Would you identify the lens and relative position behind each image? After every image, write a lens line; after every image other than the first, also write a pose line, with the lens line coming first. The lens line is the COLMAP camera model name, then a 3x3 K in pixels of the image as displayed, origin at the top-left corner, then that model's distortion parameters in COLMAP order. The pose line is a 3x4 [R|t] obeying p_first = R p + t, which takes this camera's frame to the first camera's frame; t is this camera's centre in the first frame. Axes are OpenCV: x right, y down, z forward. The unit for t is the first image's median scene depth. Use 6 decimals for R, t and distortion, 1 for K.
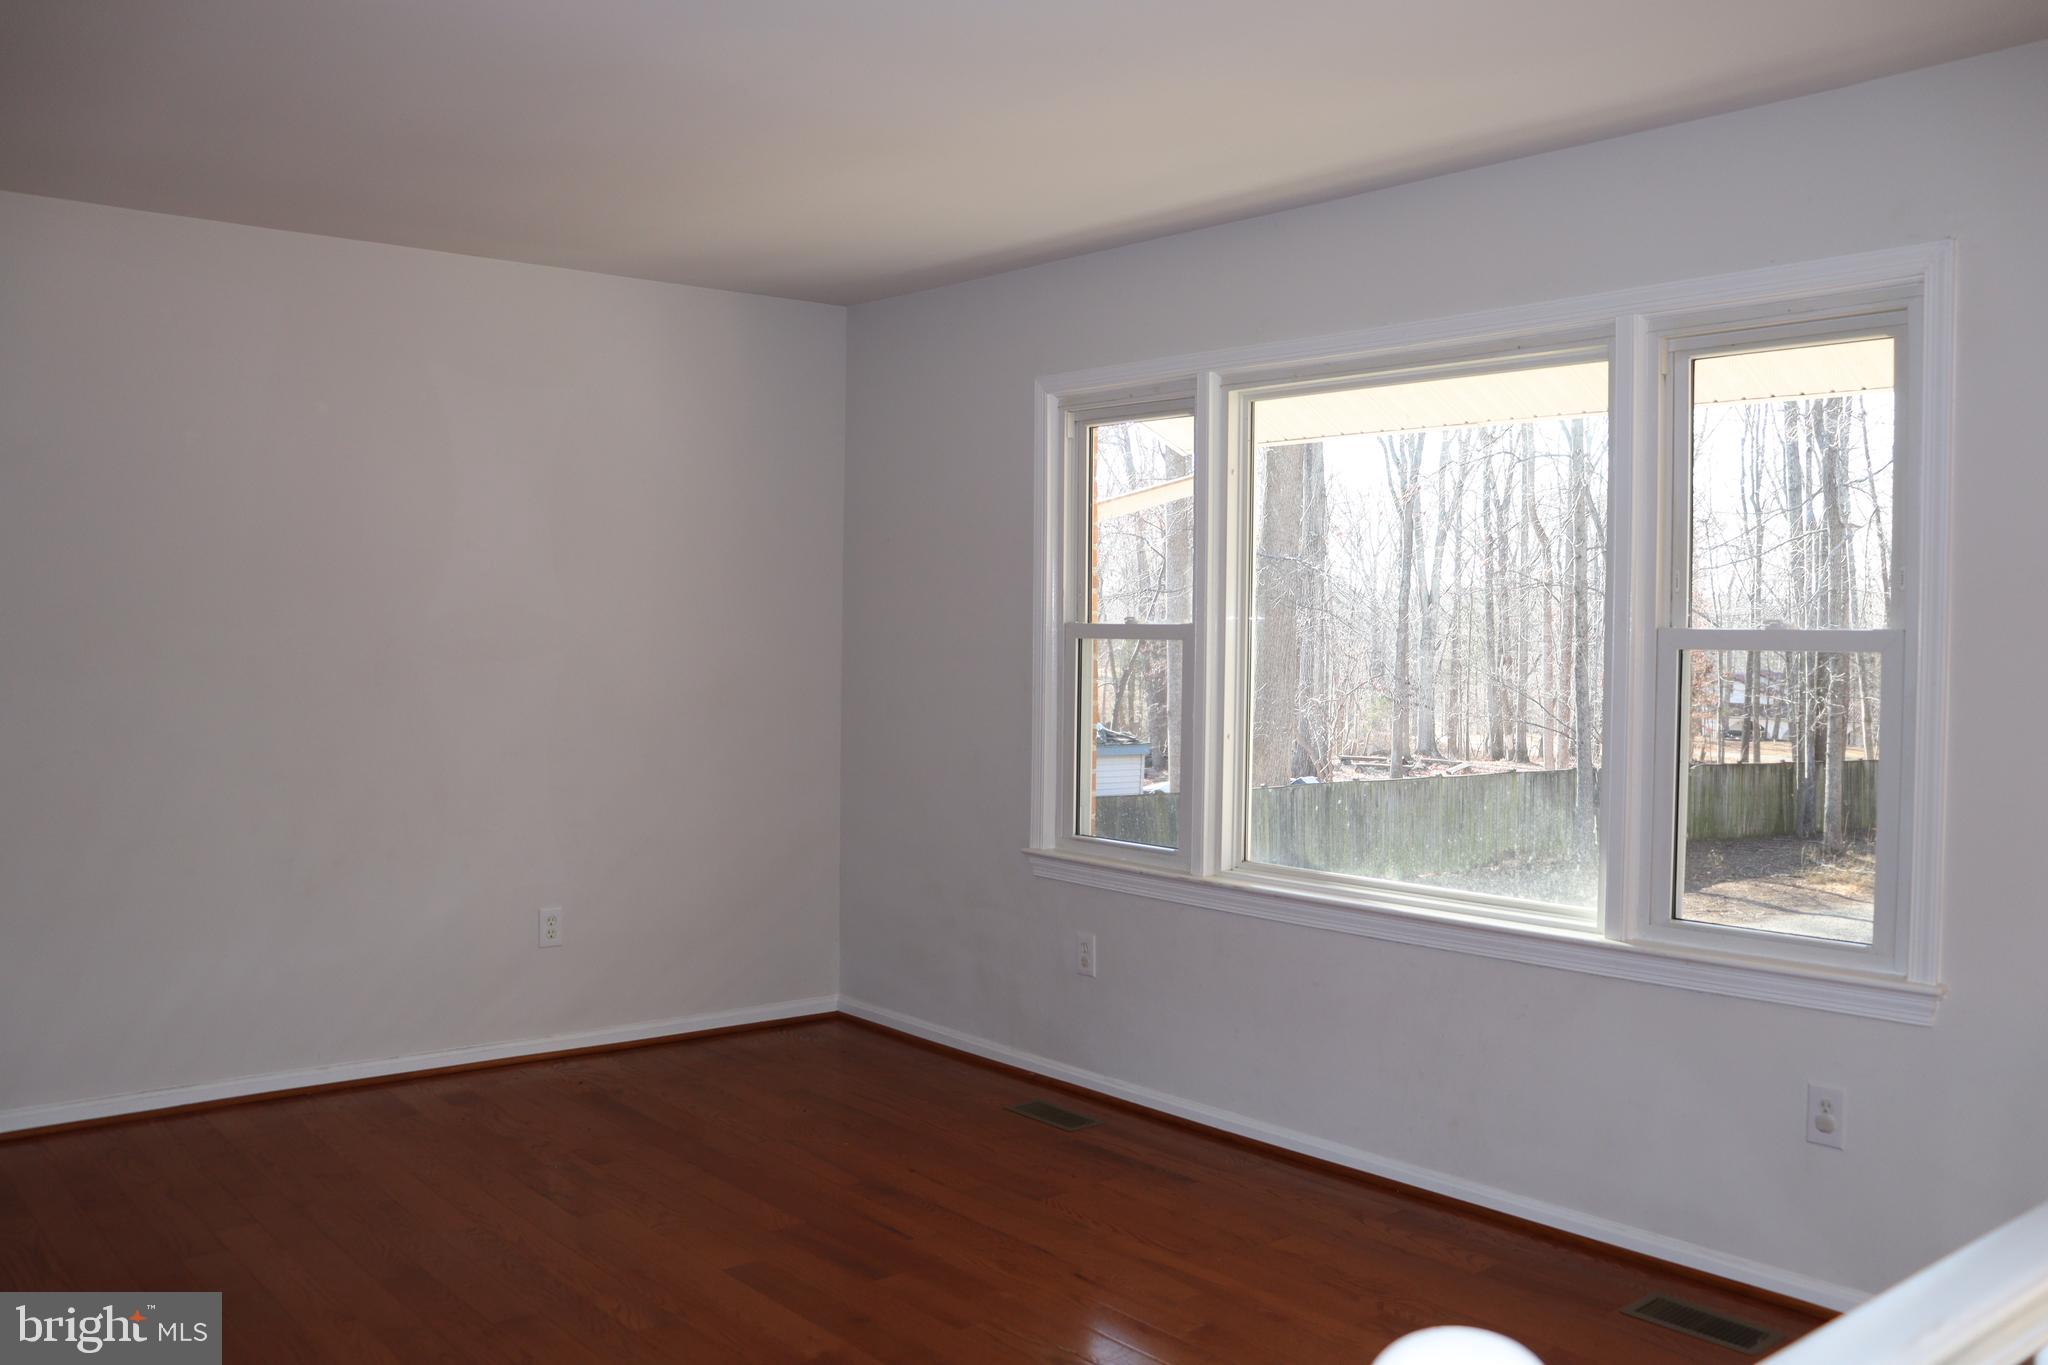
lens RADIAL K [[1751.6, 0, 1021.9], [0, 1751.6, 690.8], [0, 0, 1]] dist [-0.165300, 0.169092]
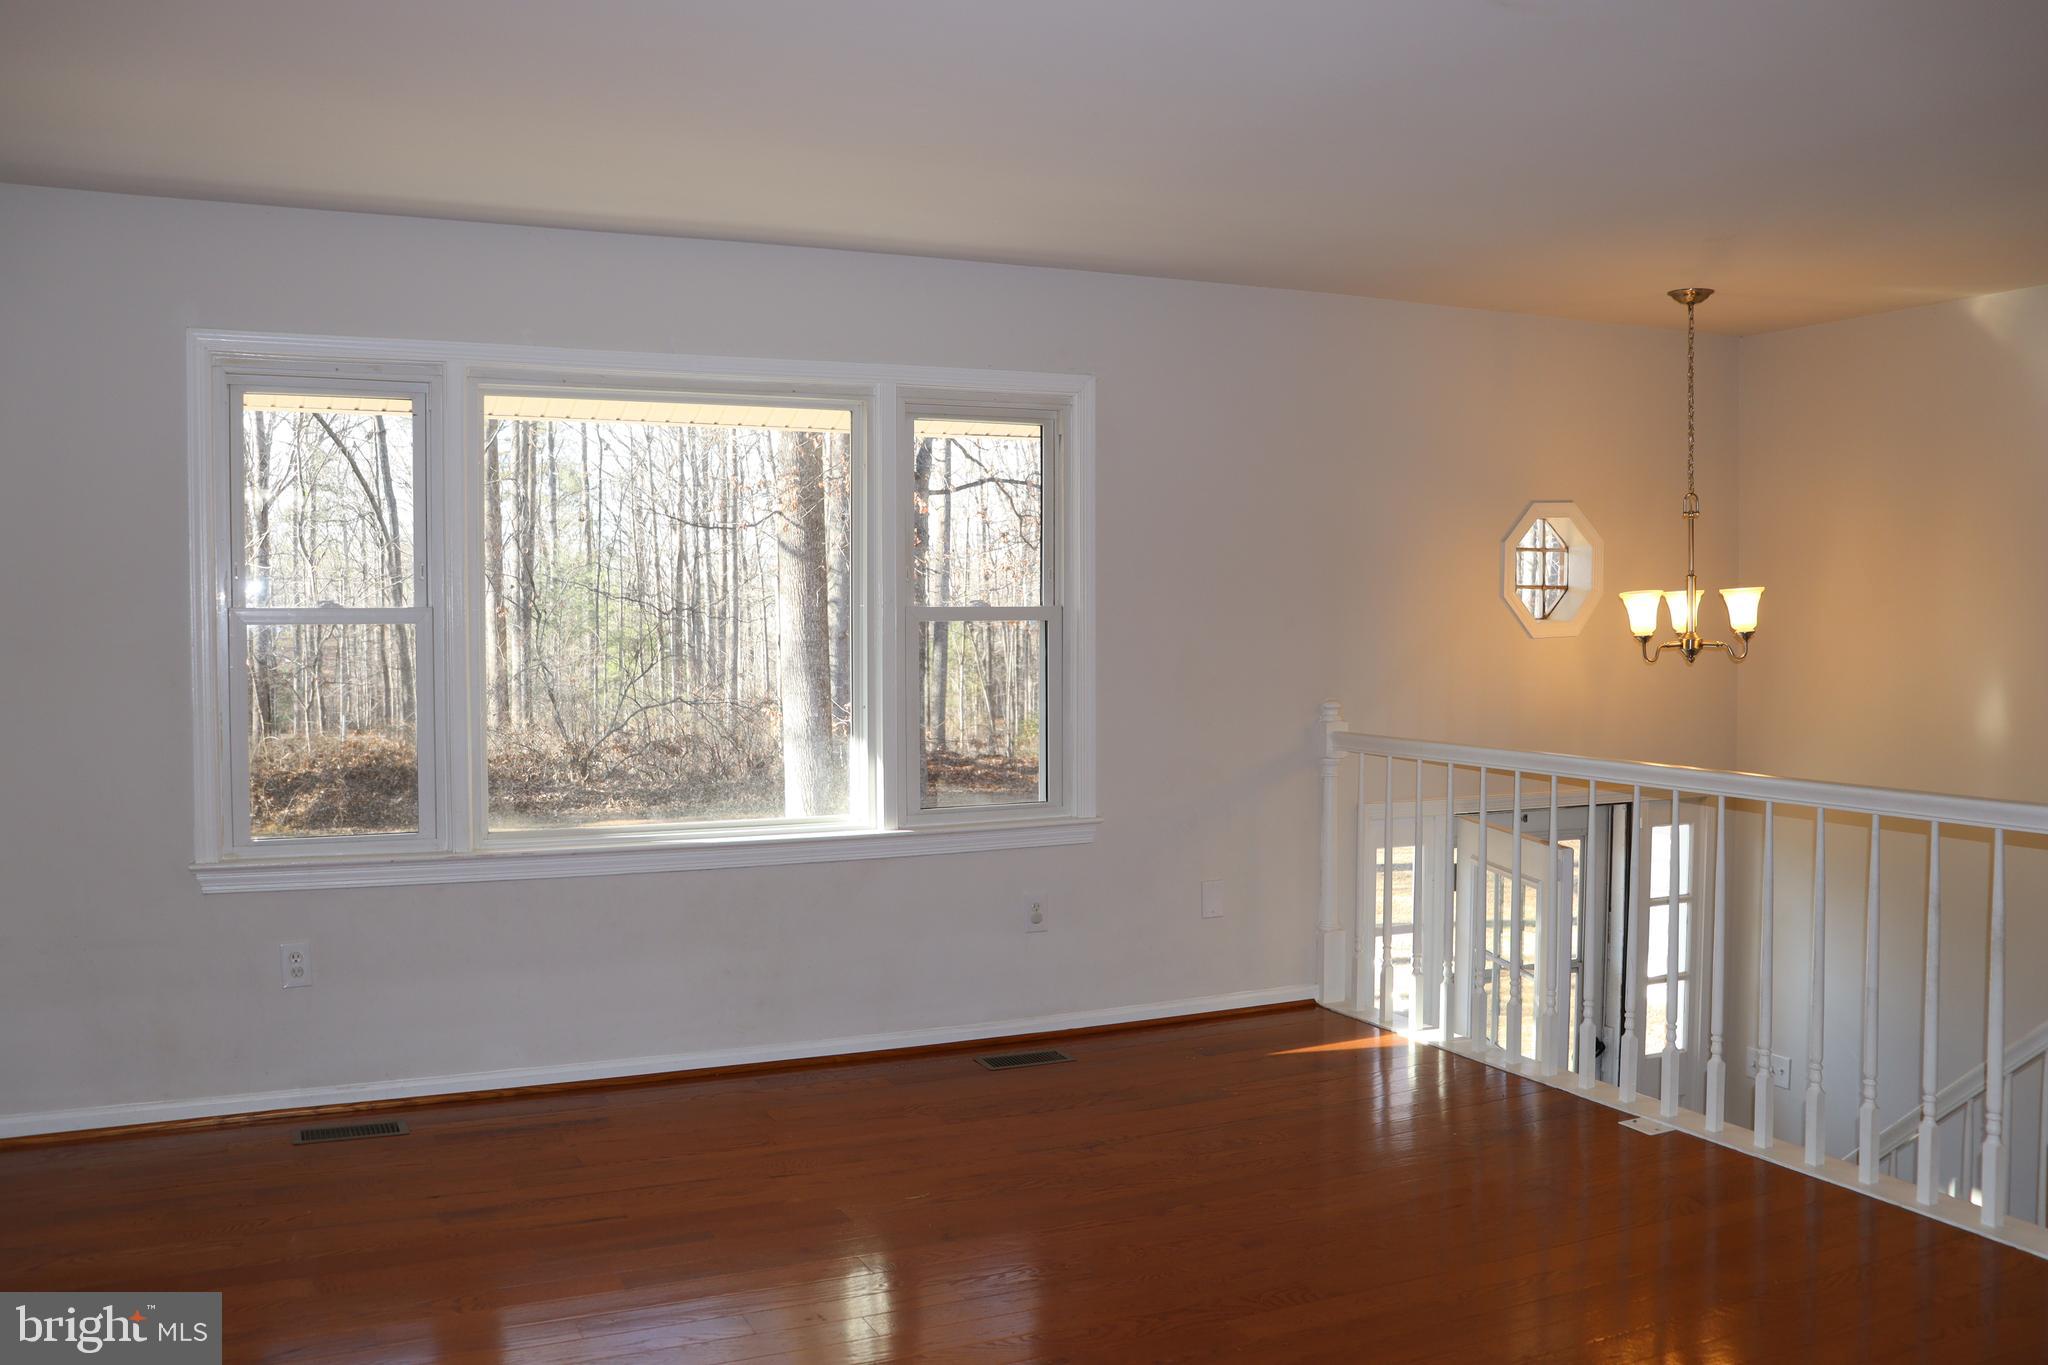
lens RADIAL K [[1751.6, 0, 1021.9], [0, 1751.6, 690.8], [0, 0, 1]] dist [-0.165300, 0.169092]
pose [[0.257445, -0.052028, 0.964891, -0.851829], [0.037443, 0.998337, 0.043841, -0.022655], [-0.965567, 0.024842, 0.258965, 0.451302]]
